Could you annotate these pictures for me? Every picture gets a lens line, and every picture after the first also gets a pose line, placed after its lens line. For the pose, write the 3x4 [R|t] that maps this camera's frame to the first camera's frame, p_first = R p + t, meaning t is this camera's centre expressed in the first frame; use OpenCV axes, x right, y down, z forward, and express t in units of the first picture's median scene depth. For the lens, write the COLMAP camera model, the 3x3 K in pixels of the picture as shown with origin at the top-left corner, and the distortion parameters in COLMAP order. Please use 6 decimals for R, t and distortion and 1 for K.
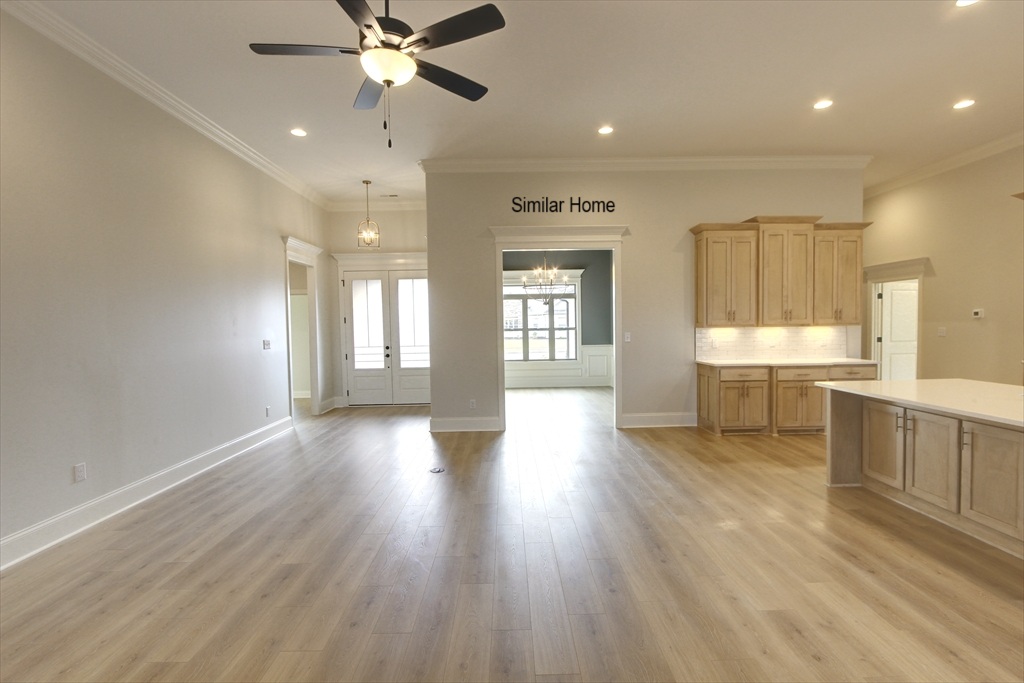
lens RADIAL K [[484.1, 0, 512.0], [0, 484.1, 341.5], [0, 0, 1]] dist [-0.007916, -0.000015]
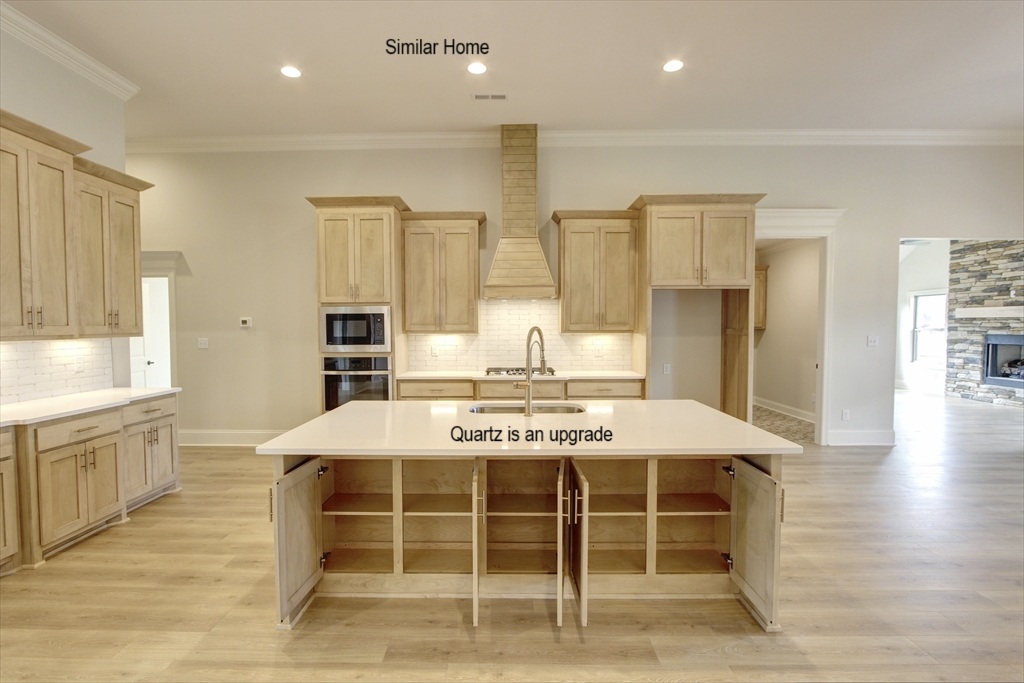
lens RADIAL K [[484.1, 0, 512.0], [0, 484.1, 341.5], [0, 0, 1]] dist [-0.007916, -0.000015]
pose [[0.037803, -0.019396, 0.999097, 0.084211], [0.041669, 0.998973, 0.017817, -0.017795], [-0.998416, 0.040957, 0.038572, 0.480773]]
